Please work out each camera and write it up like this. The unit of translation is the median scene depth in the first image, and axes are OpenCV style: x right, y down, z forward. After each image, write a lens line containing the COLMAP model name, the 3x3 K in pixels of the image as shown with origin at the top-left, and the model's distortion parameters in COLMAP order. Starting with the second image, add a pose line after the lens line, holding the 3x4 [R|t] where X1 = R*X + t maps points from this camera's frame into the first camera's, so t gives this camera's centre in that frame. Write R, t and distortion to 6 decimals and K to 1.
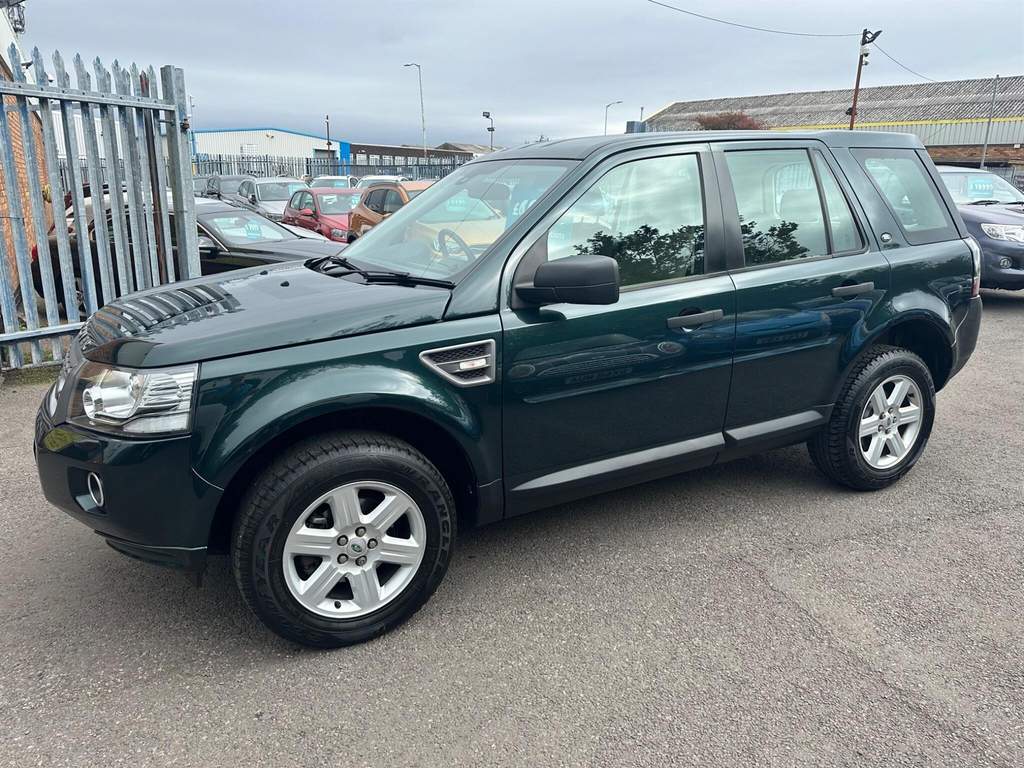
lens RADIAL K [[725.1, 0, 522.1], [0, 725.1, 375.1], [0, 0, 1]] dist [0.047173, -0.050366]
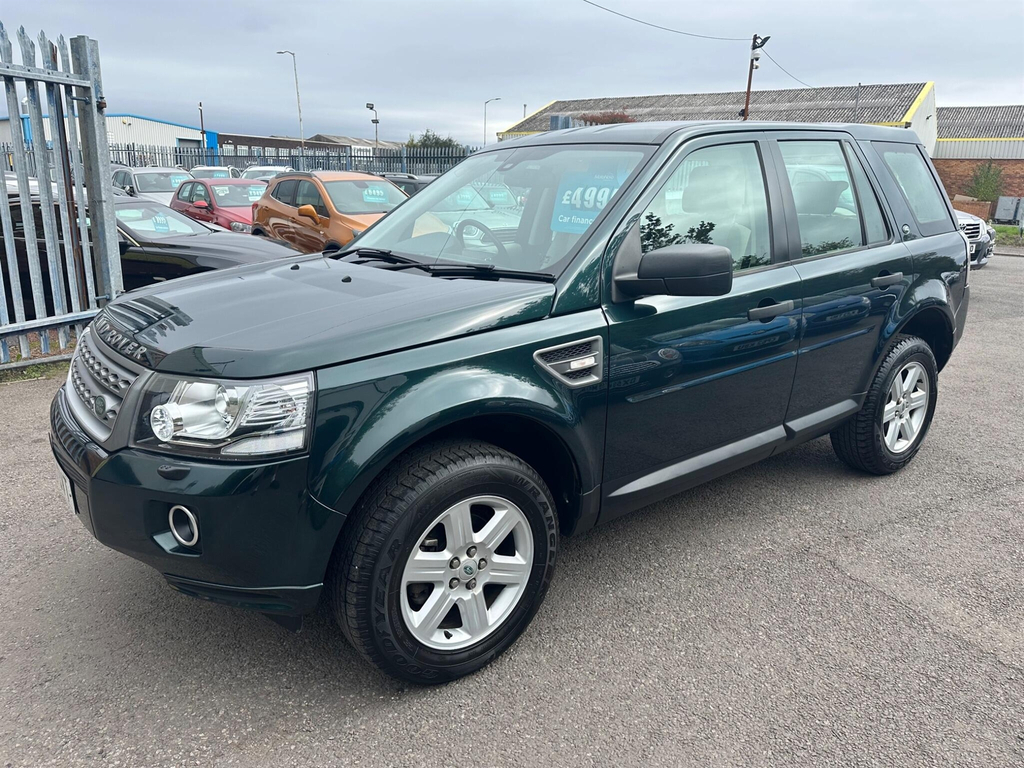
lens RADIAL K [[725.1, 0, 522.1], [0, 725.1, 375.1], [0, 0, 1]] dist [0.047173, -0.050366]
pose [[0.985770, -0.031847, 0.165053, -0.294948], [0.031012, 0.999490, 0.007635, -0.009075], [-0.165212, -0.002408, 0.986255, 0.097834]]
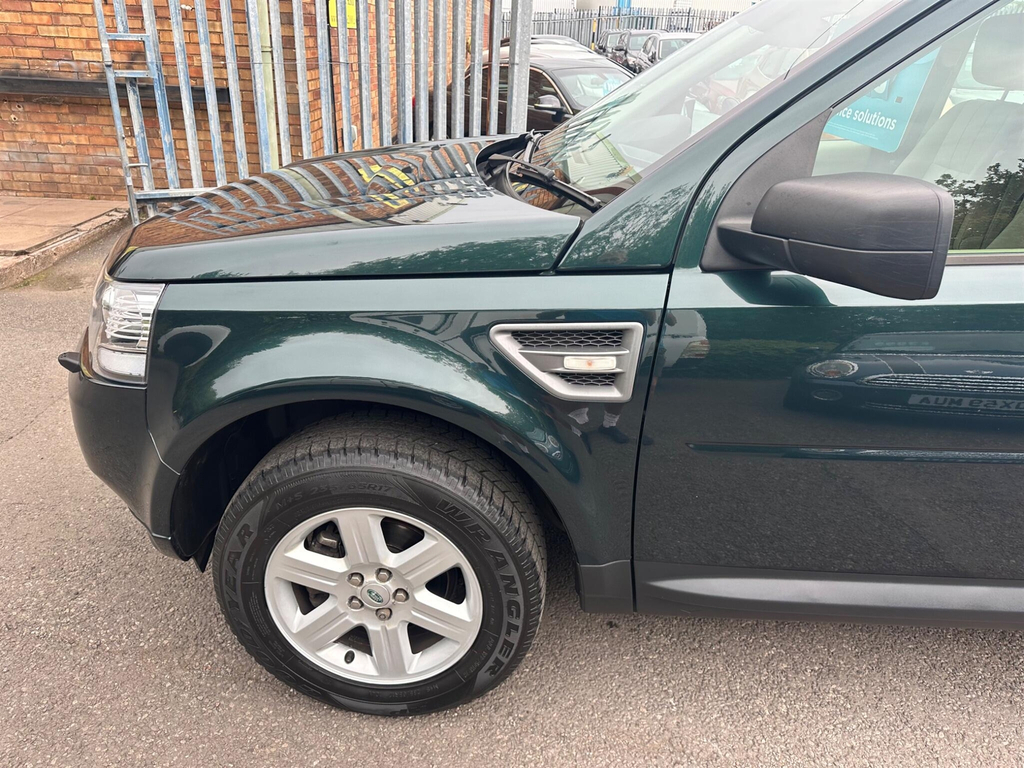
lens RADIAL K [[736.9, 0, 512.0], [0, 736.9, 384.0], [0, 0, 1]] dist [-0.001529, 0.000375]
pose [[0.844814, 0.244544, -0.475907, 0.142369], [-0.157724, 0.963742, 0.215231, -0.106073], [0.511285, -0.106768, 0.852753, 0.504439]]
